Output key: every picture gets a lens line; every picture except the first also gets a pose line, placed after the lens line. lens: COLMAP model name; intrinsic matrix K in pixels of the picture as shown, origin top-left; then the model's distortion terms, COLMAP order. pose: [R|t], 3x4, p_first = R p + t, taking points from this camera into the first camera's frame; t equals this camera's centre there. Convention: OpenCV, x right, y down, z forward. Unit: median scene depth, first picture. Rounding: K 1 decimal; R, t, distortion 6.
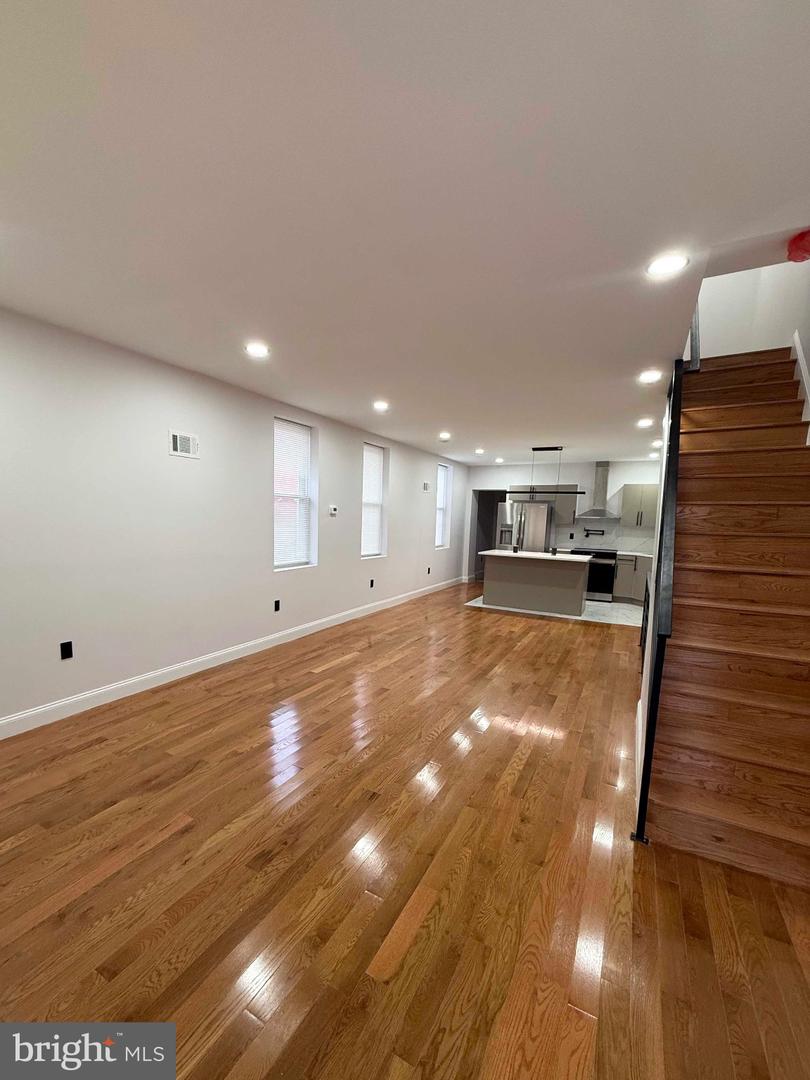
lens RADIAL K [[458.9, 0, 368.6], [0, 458.9, 575.5], [0, 0, 1]] dist [-0.001223, -0.000497]
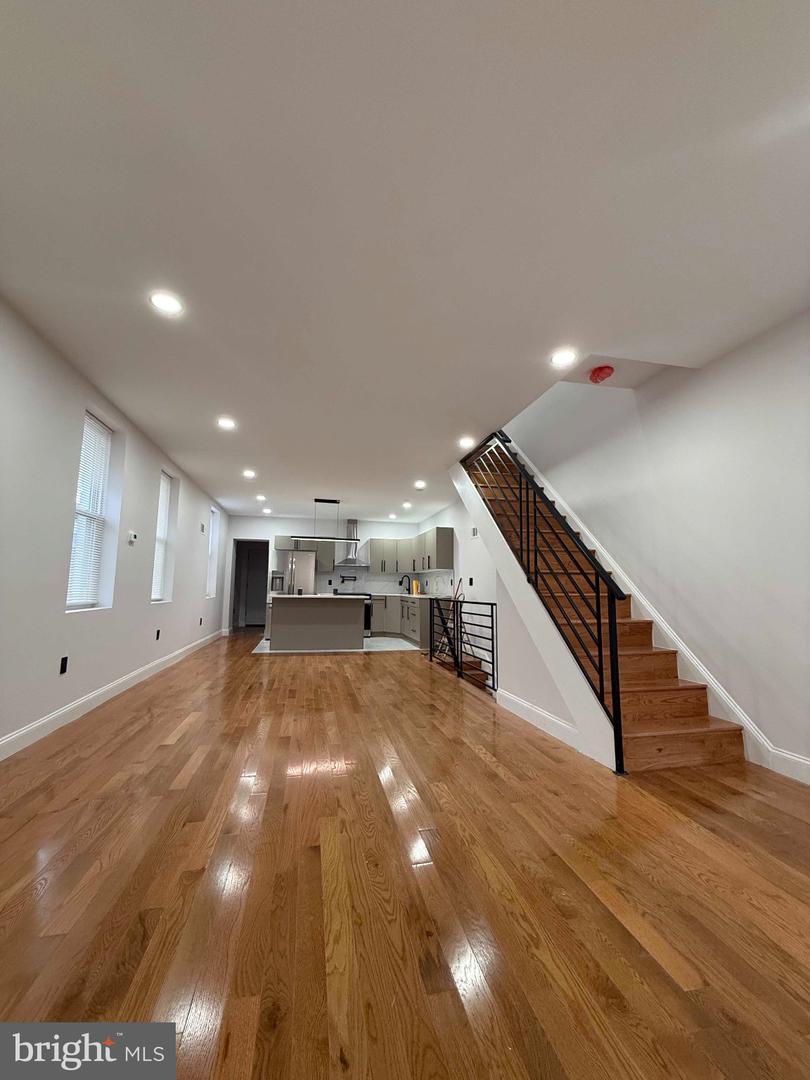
lens RADIAL K [[433.7, 0, 405.0], [0, 433.7, 540.0], [0, 0, 1]] dist [0.000866, -0.000654]
pose [[0.737448, 0.056469, 0.673039, -0.186734], [0.095437, 0.977788, -0.186609, 0.036729], [-0.668627, 0.201847, 0.715678, 0.124788]]
